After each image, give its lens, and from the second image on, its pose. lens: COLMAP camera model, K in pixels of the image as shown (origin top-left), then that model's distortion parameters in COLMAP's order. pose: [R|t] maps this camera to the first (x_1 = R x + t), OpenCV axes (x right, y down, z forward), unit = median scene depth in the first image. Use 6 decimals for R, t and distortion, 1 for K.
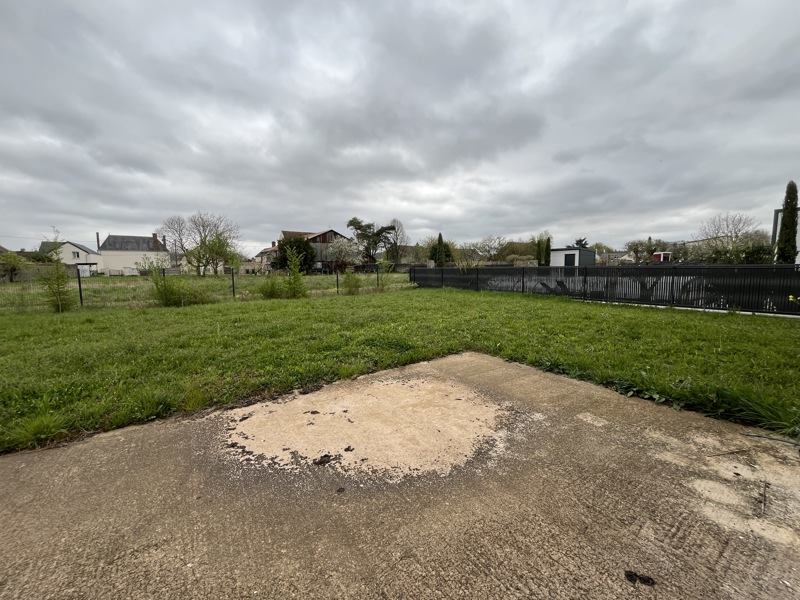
lens RADIAL K [[323.0, 0, 401.0], [0, 323.0, 299.8], [0, 0, 1]] dist [-0.001959, -0.000080]
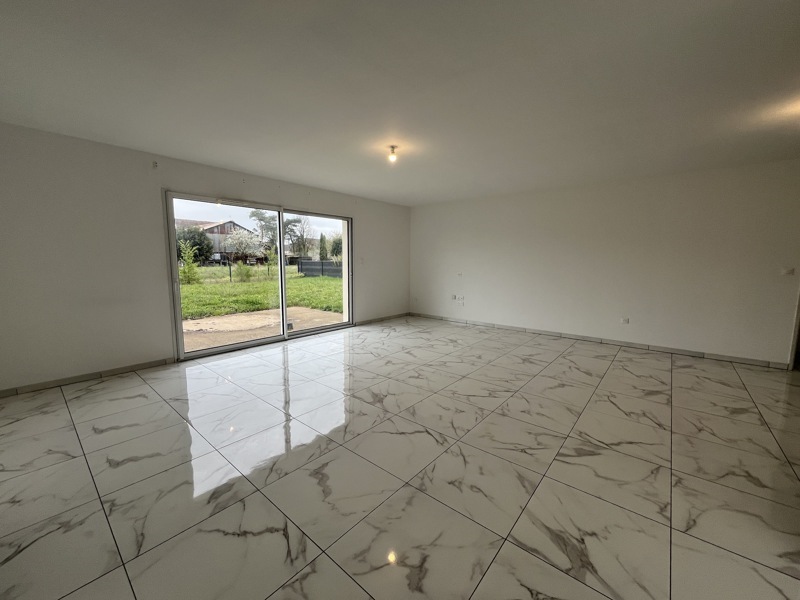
lens RADIAL K [[323.0, 0, 400.9], [0, 323.0, 293.0], [0, 0, 1]] dist [-0.001959, -0.000080]
pose [[0.965984, -0.010403, 0.258394, 0.032056], [0.010450, 0.999945, 0.001190, 0.008904], [-0.258392, 0.001550, 0.966039, -0.095164]]
